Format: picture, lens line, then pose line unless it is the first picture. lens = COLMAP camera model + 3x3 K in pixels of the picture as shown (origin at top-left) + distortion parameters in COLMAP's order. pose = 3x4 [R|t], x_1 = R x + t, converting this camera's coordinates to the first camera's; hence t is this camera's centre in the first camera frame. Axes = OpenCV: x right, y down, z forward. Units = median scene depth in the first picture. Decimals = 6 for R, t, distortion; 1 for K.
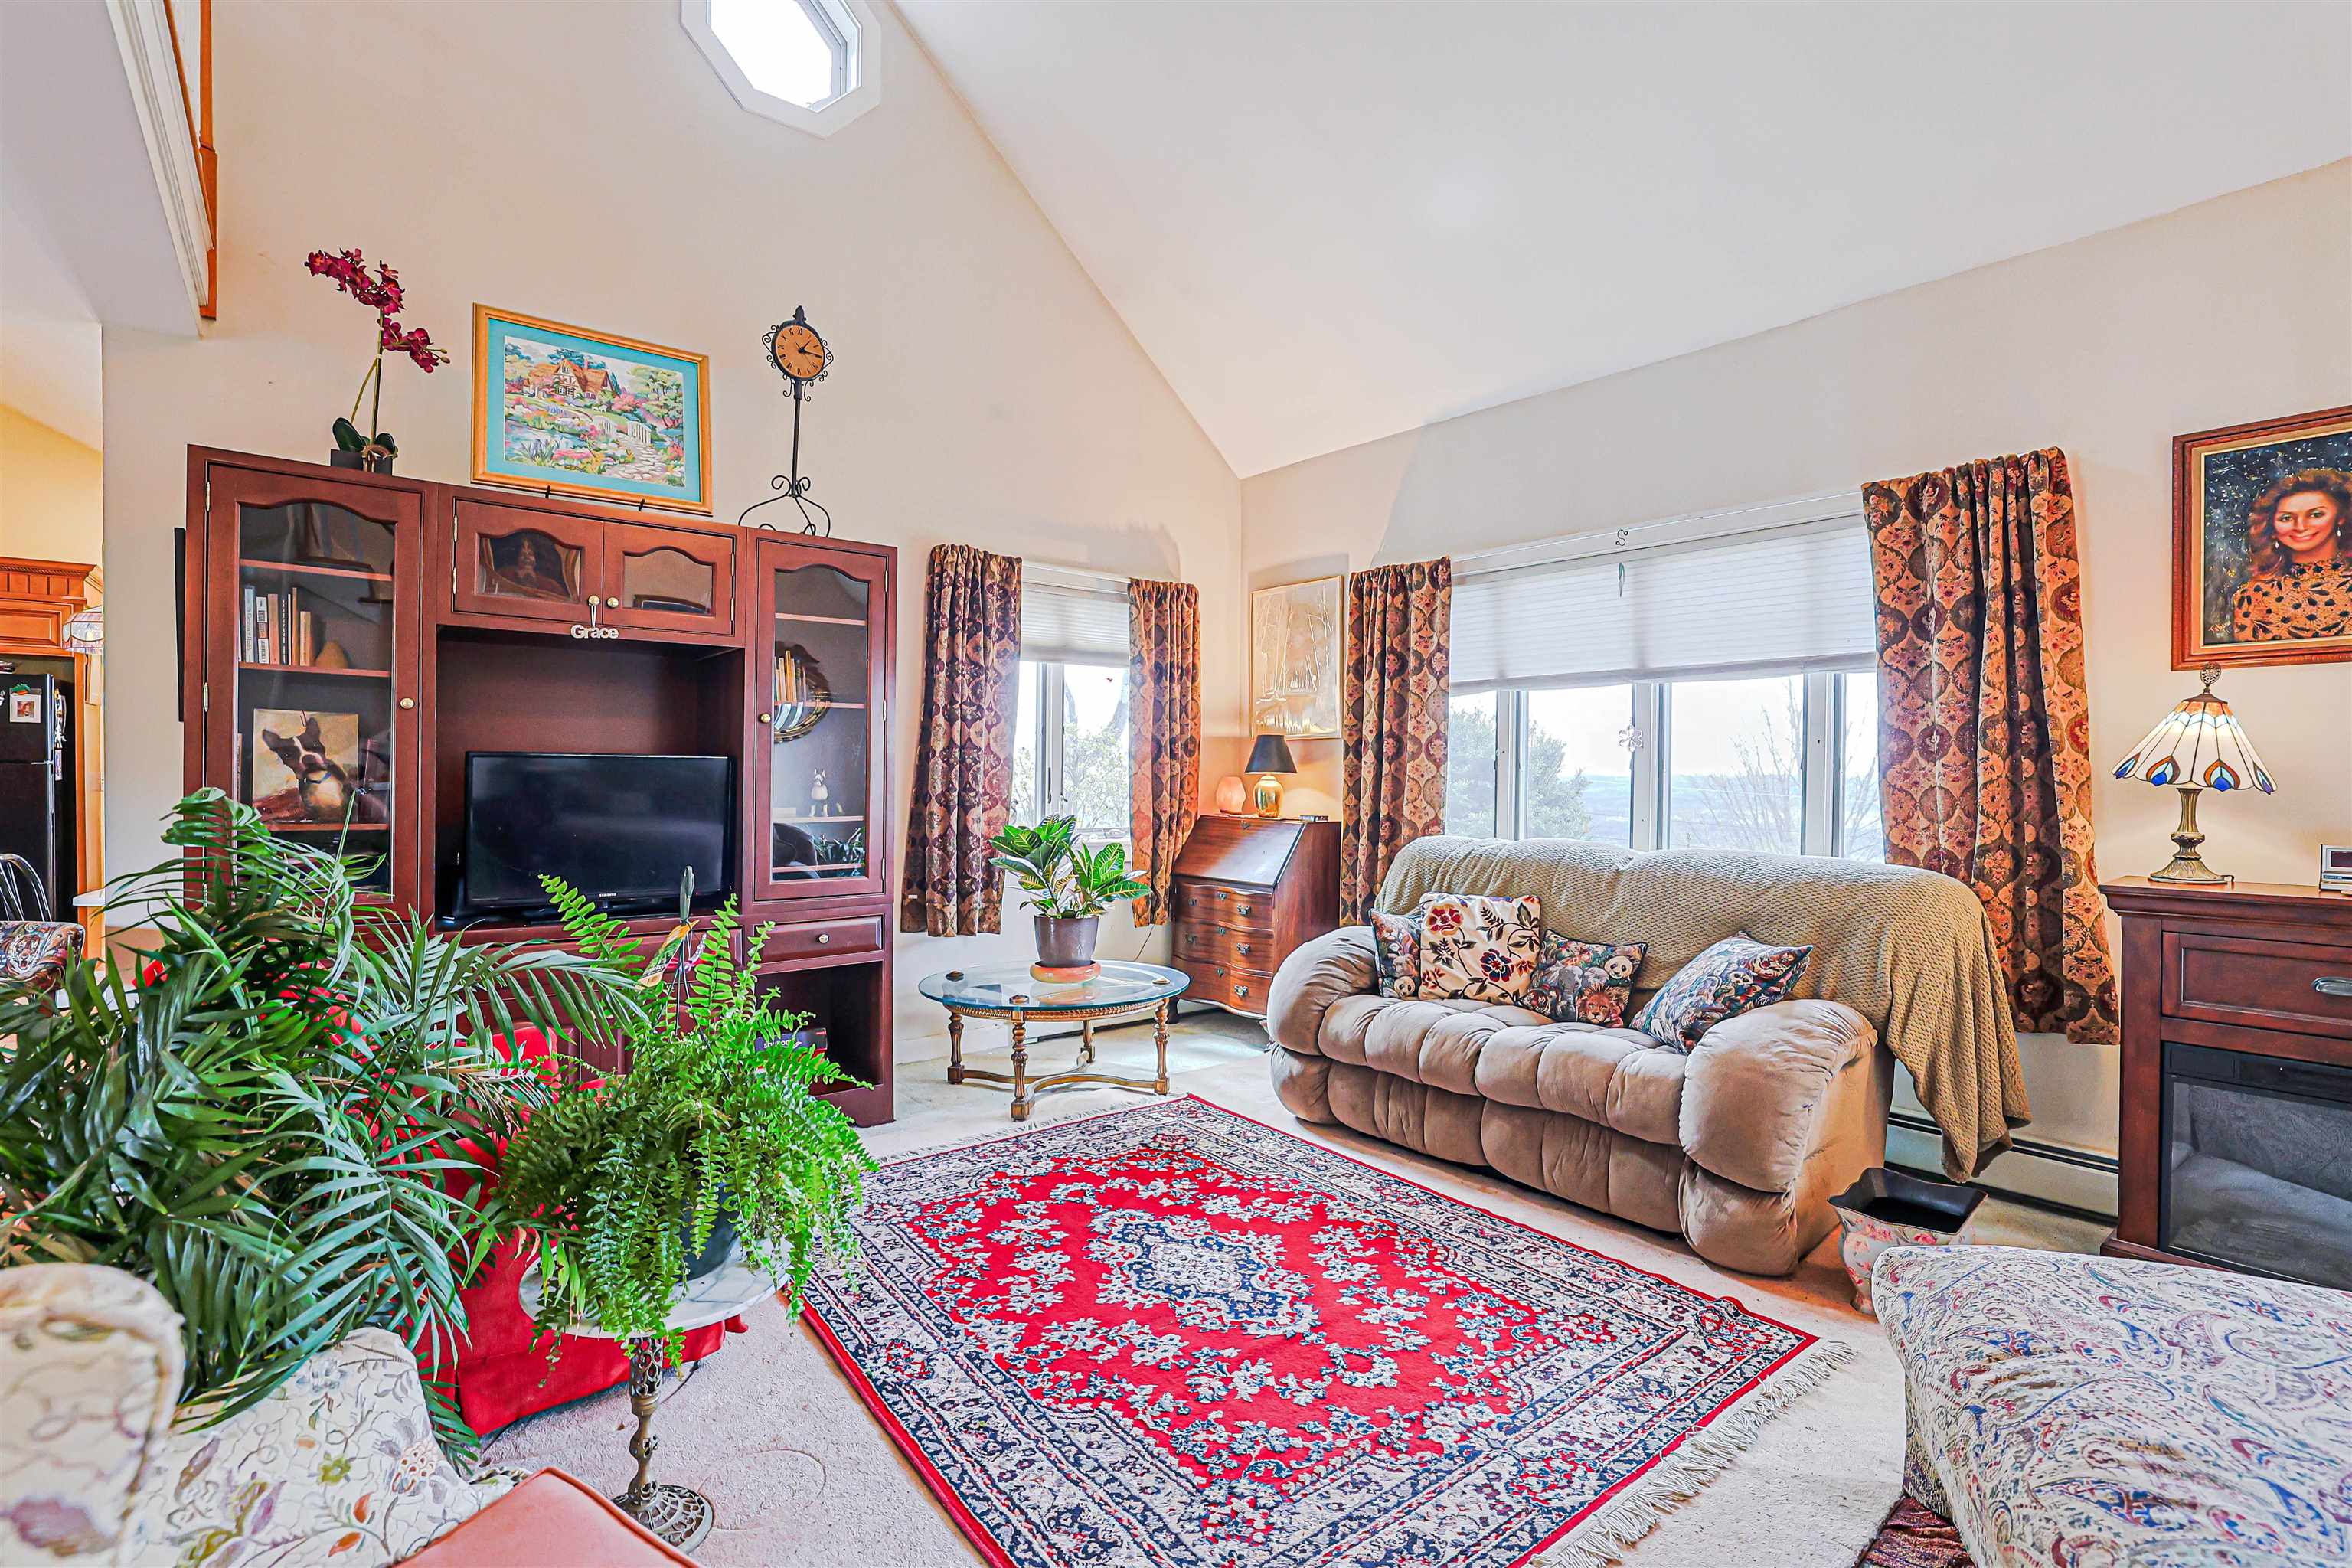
lens RADIAL K [[1103.4, 0, 1226.9], [0, 1103.4, 786.0], [0, 0, 1]] dist [-0.040617, 0.013813]
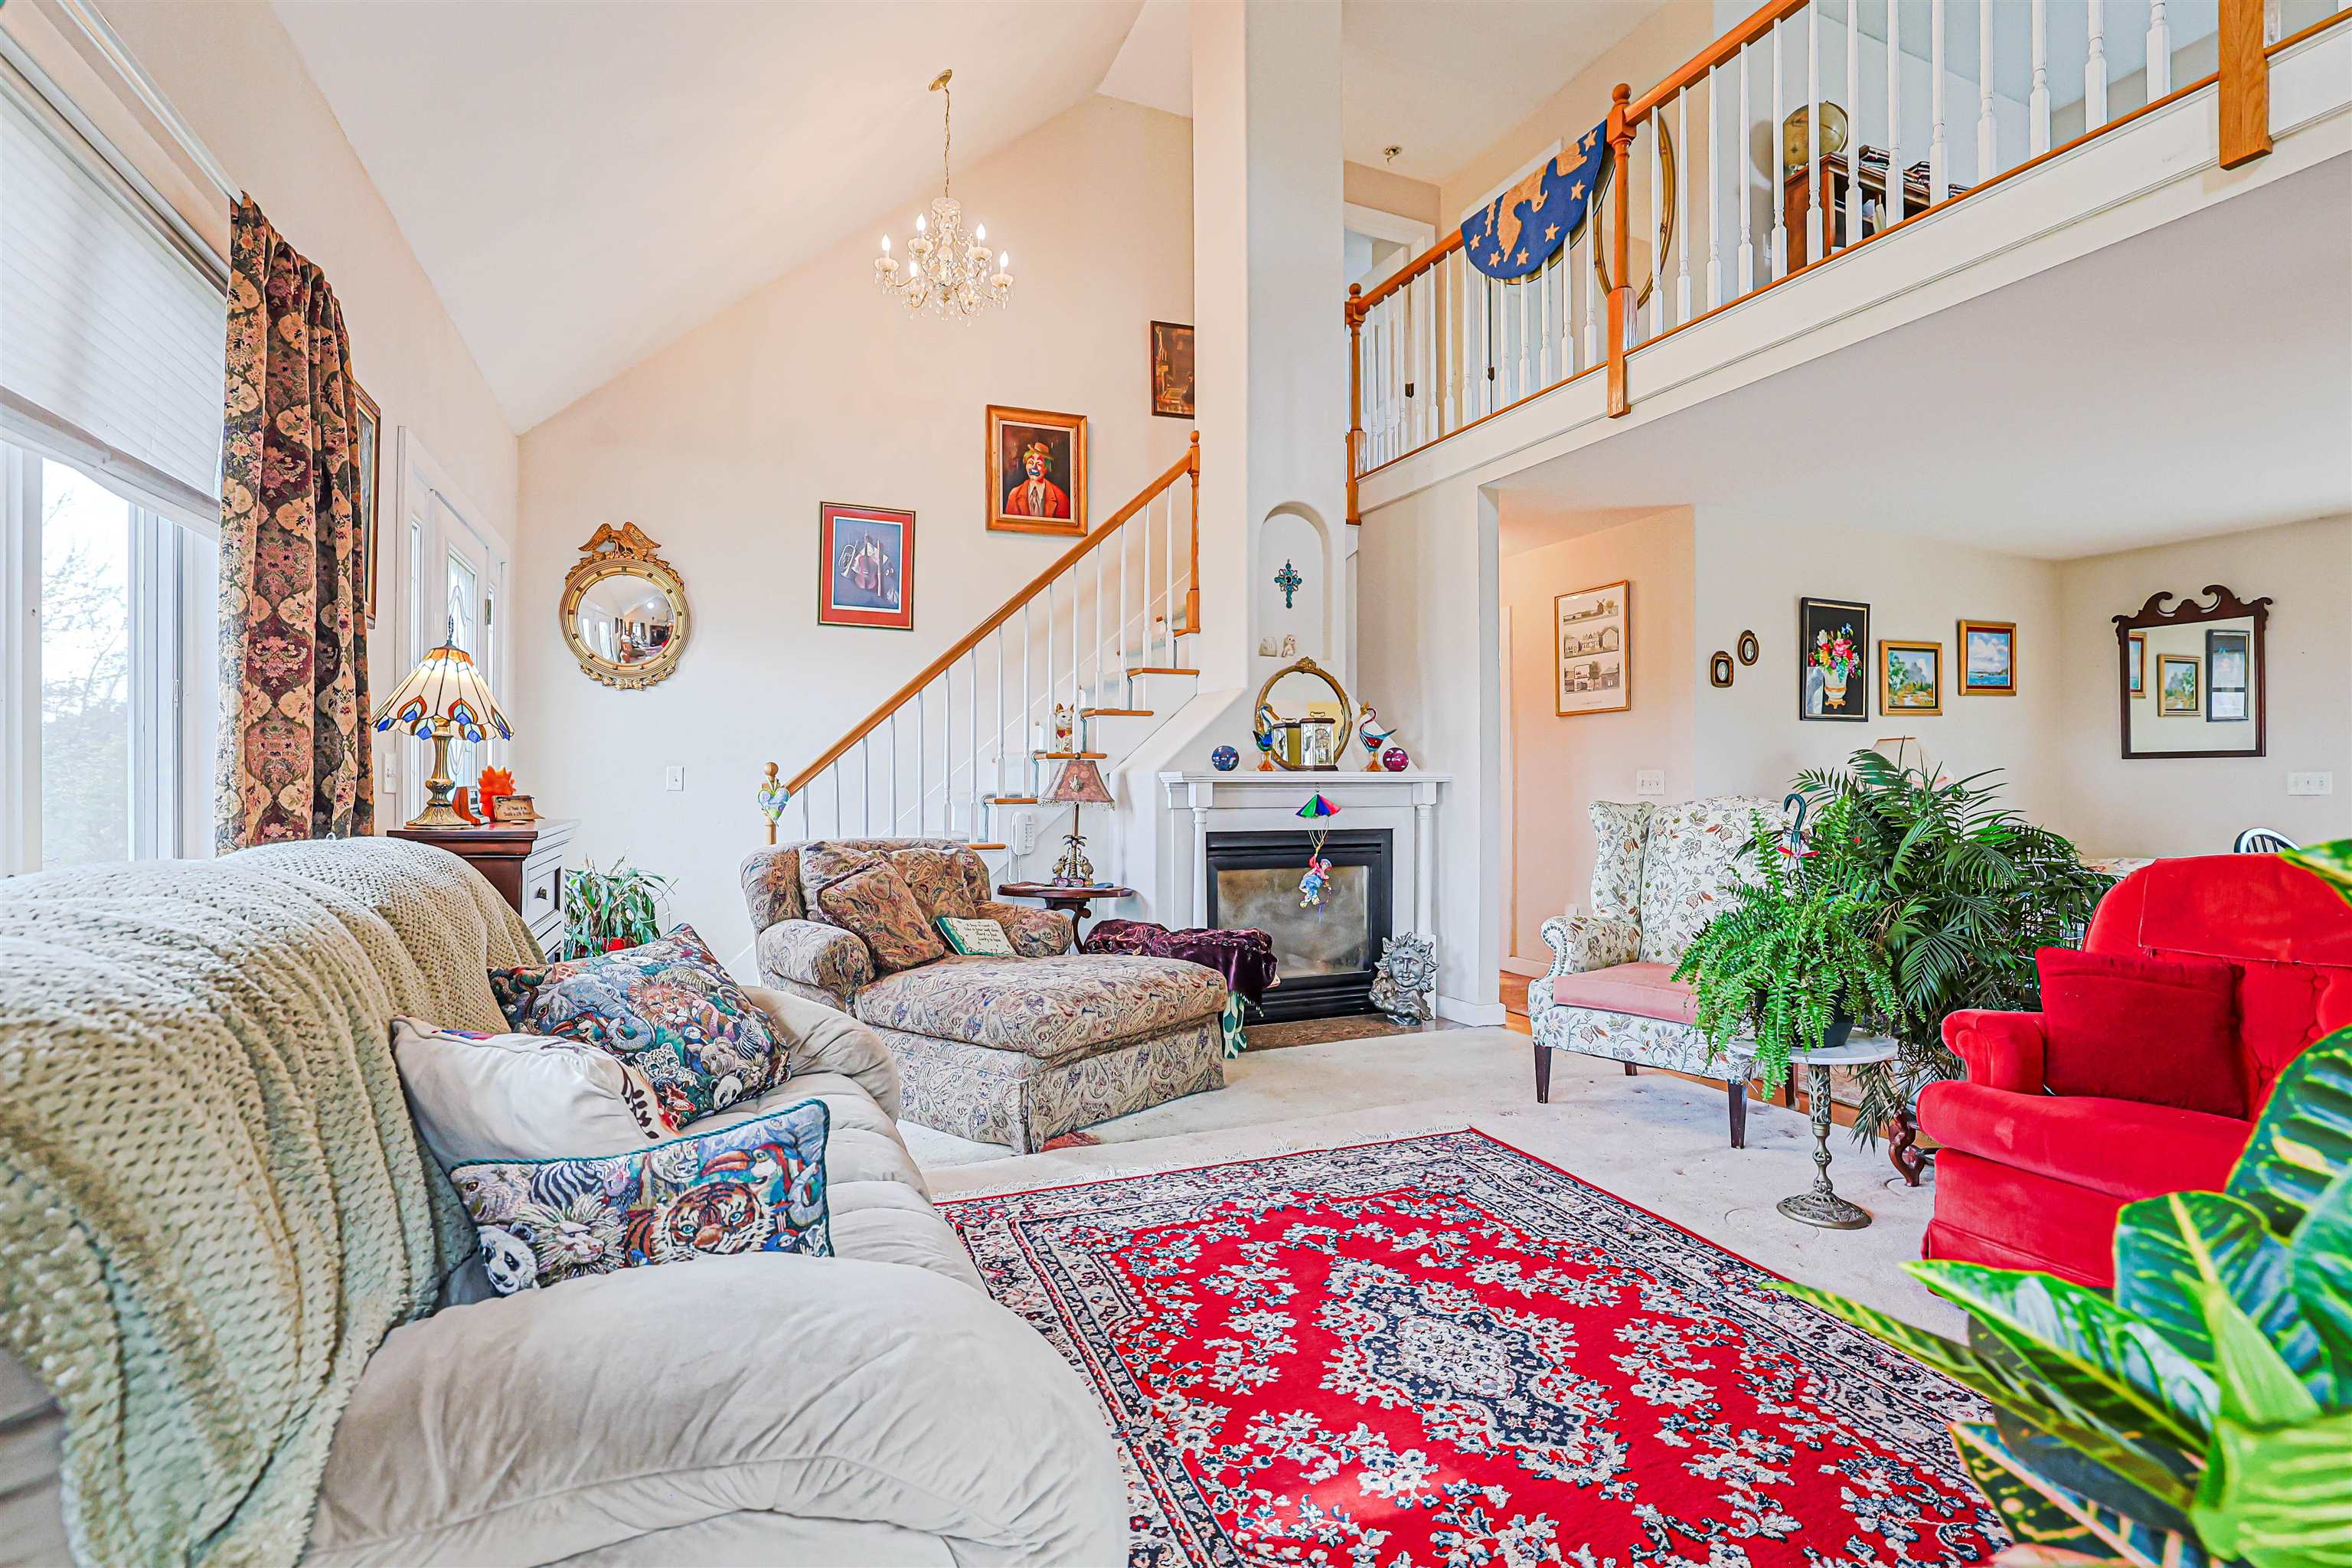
lens RADIAL K [[1103.4, 0, 1235.2], [0, 1103.4, 784.5], [0, 0, 1]] dist [-0.040617, 0.013813]
pose [[-0.966237, -0.009609, 0.257477, -0.057653], [-0.007286, 0.999924, 0.009973, 0.028675], [-0.257553, 0.007761, -0.966233, 1.378194]]
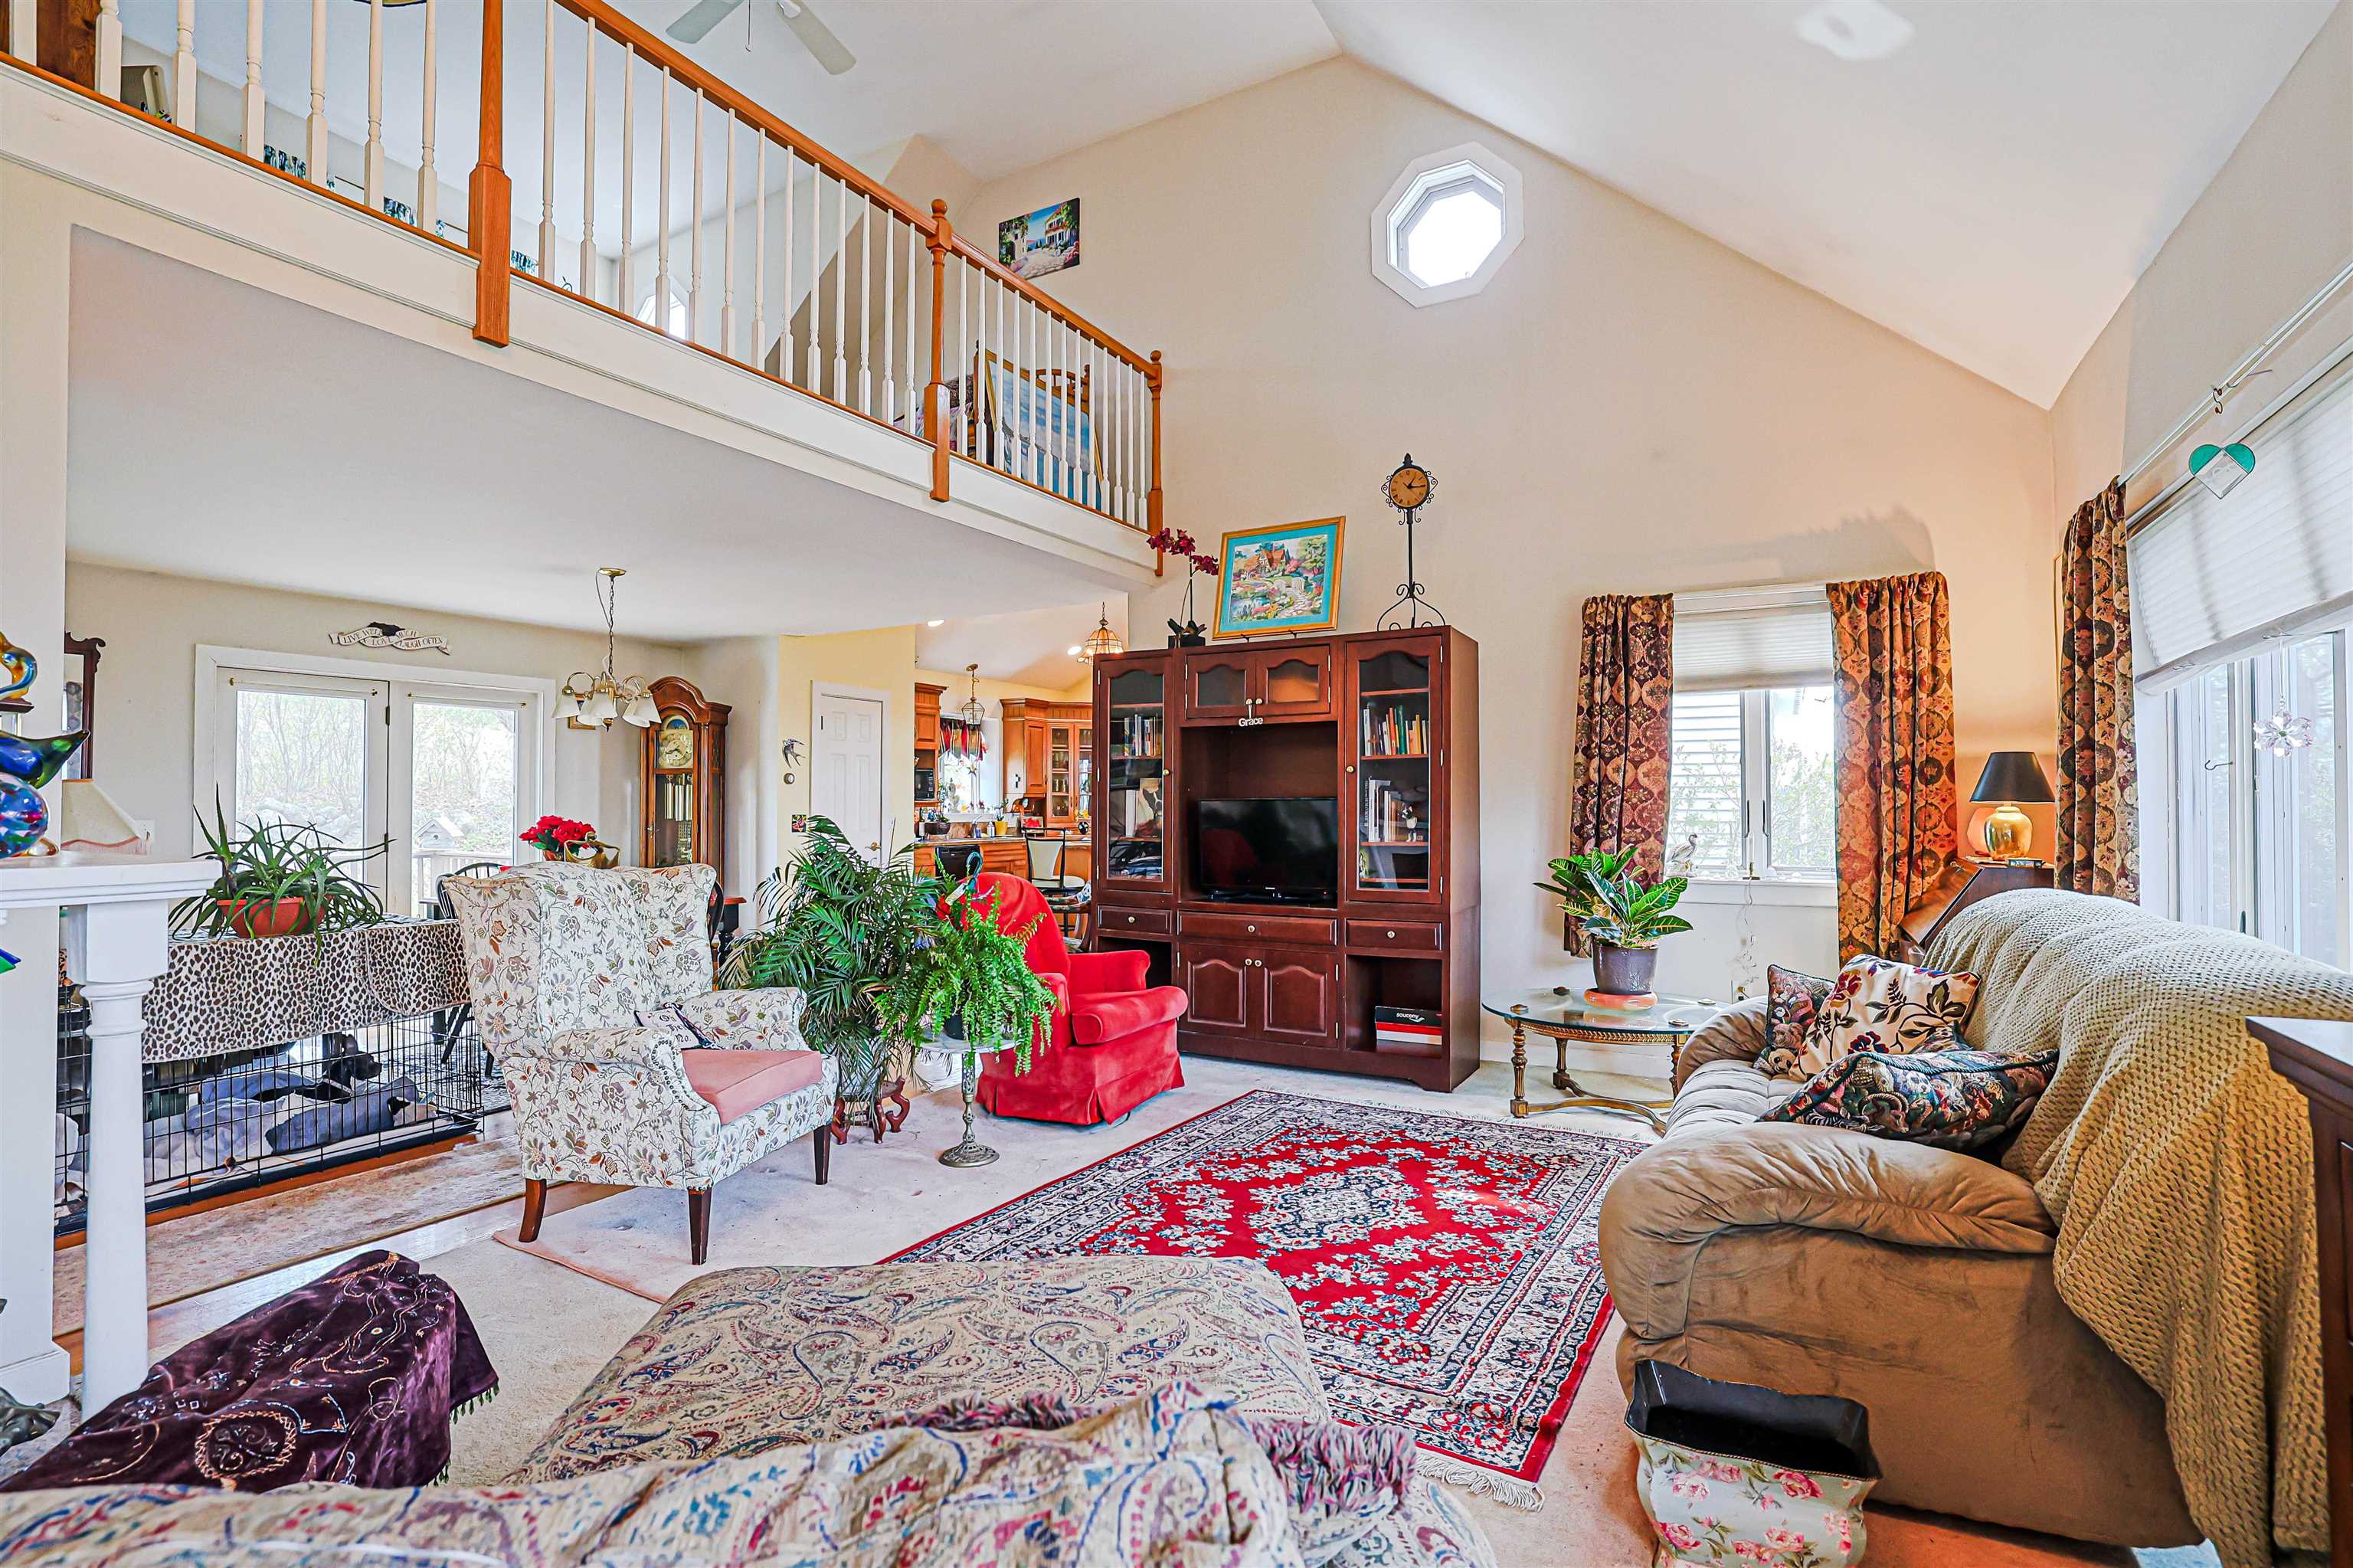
lens RADIAL K [[1103.9, 0, 1123.3], [0, 1103.9, 792.9], [0, 0, 1]] dist [-0.040617, 0.013813]
pose [[0.315614, -0.023908, -0.948586, 0.838655], [-0.005712, 0.999617, -0.027095, 0.007960], [0.948870, 0.013970, 0.315356, 0.295803]]
